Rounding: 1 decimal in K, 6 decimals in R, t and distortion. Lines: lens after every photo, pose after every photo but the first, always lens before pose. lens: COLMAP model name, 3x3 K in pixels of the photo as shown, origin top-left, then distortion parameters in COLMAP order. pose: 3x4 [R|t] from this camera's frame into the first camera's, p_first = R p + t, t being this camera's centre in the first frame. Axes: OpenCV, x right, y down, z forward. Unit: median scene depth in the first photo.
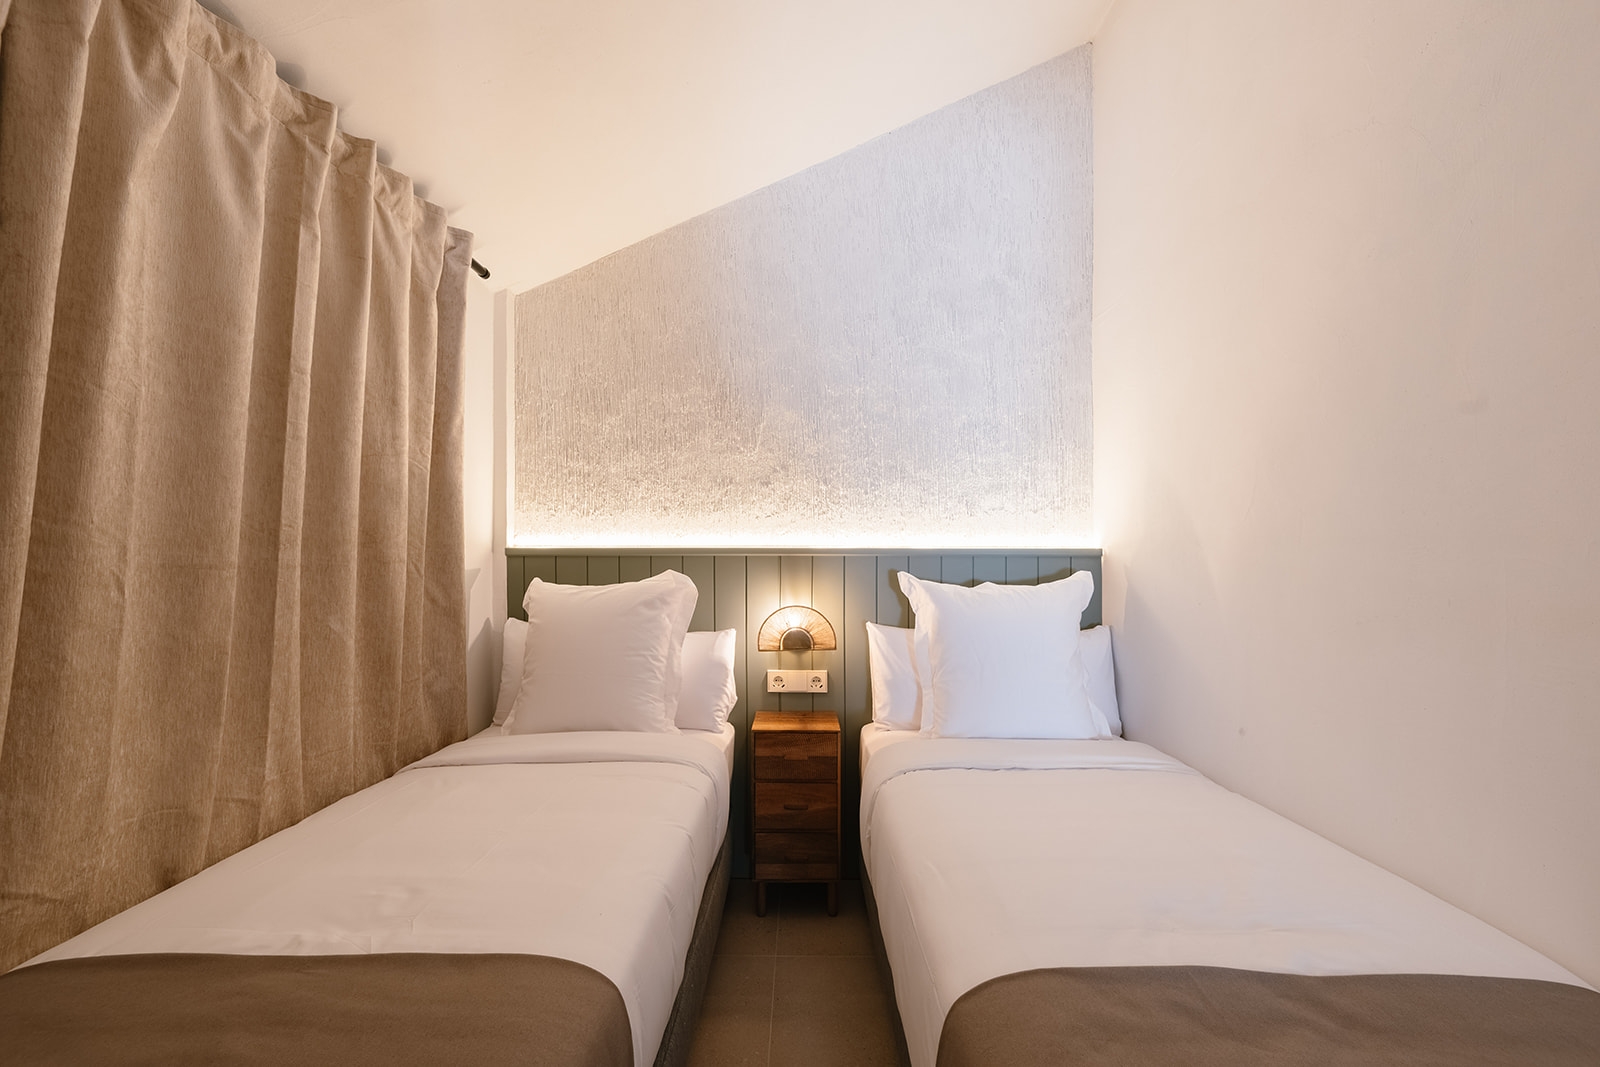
lens RADIAL K [[663.2, 0, 801.3], [0, 663.2, 548.3], [0, 0, 1]] dist [-0.000087, -0.000950]
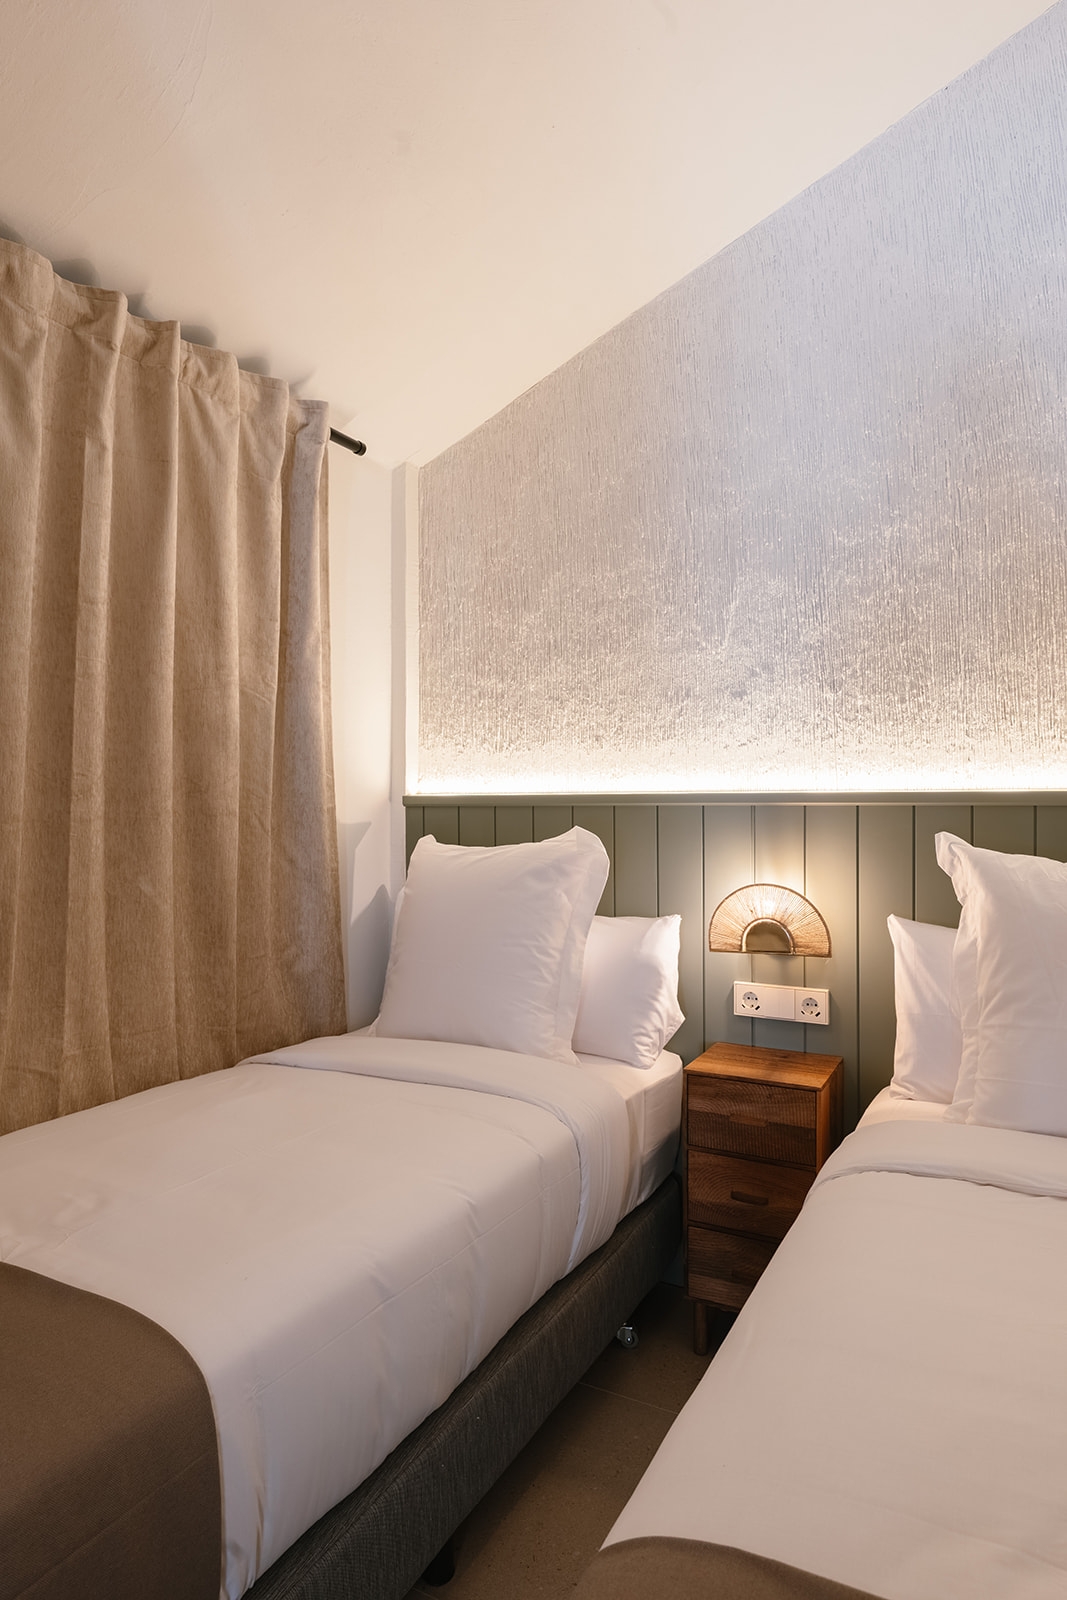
lens RADIAL K [[957.5, 0, 534.6], [0, 957.5, 798.2], [0, 0, 1]] dist [-0.008429, 0.005176]
pose [[0.885305, -0.005495, -0.464979, 0.277624], [0.008223, 0.999959, 0.003840, -0.001349], [0.464939, -0.007223, 0.885313, 0.102597]]
